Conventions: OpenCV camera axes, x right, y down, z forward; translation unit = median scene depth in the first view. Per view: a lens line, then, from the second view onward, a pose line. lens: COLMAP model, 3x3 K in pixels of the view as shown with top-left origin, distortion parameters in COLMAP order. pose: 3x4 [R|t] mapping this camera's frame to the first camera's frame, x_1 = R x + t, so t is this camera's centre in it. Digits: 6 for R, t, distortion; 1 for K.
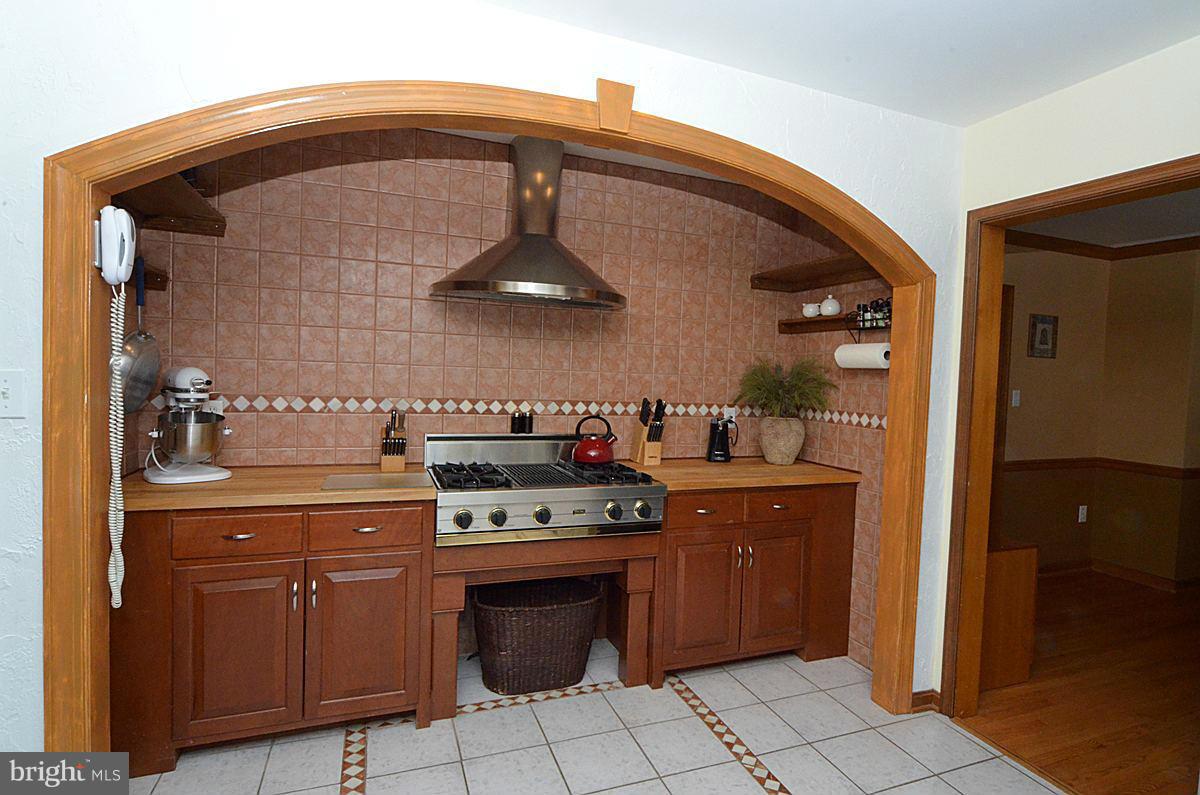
lens RADIAL K [[635.9, 0, 632.1], [0, 635.9, 396.4], [0, 0, 1]] dist [-0.020494, 0.004187]
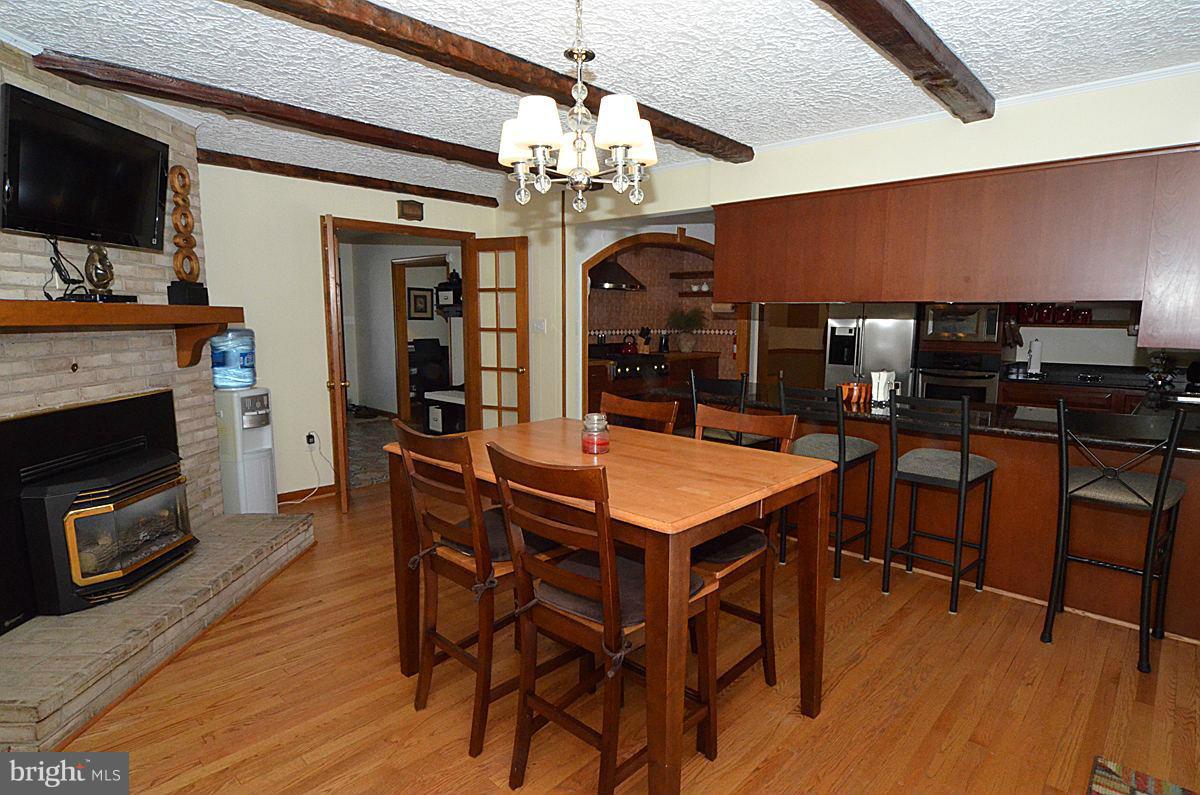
lens RADIAL K [[635.9, 0, 632.1], [0, 635.9, 396.4], [0, 0, 1]] dist [-0.020494, 0.004187]
pose [[0.901318, -0.085876, 0.424560, -1.049561], [0.044119, 0.993254, 0.107242, 0.003323], [-0.430905, -0.077928, 0.899026, -1.160513]]
